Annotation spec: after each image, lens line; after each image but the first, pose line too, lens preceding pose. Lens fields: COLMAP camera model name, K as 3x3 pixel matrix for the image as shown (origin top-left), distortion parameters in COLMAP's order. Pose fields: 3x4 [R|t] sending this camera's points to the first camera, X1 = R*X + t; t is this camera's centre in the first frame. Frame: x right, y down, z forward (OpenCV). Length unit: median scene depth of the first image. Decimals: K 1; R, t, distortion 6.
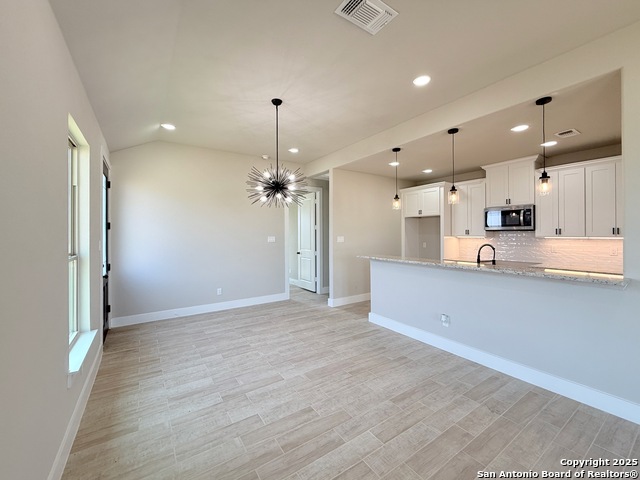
lens RADIAL K [[262.7, 0, 318.7], [0, 262.7, 232.8], [0, 0, 1]] dist [0.000729, 0.000016]
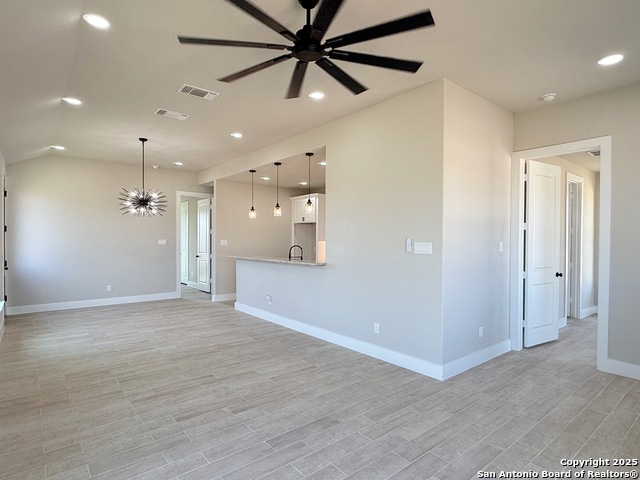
lens RADIAL K [[352.0, 0, 318.7], [0, 352.0, 242.1], [0, 0, 1]] dist [0.001139, 0.000357]
pose [[0.995209, 0.008581, 0.097398, 0.580158], [-0.009676, 0.999895, 0.010773, 0.004798], [-0.097295, -0.011664, 0.995187, -0.923100]]
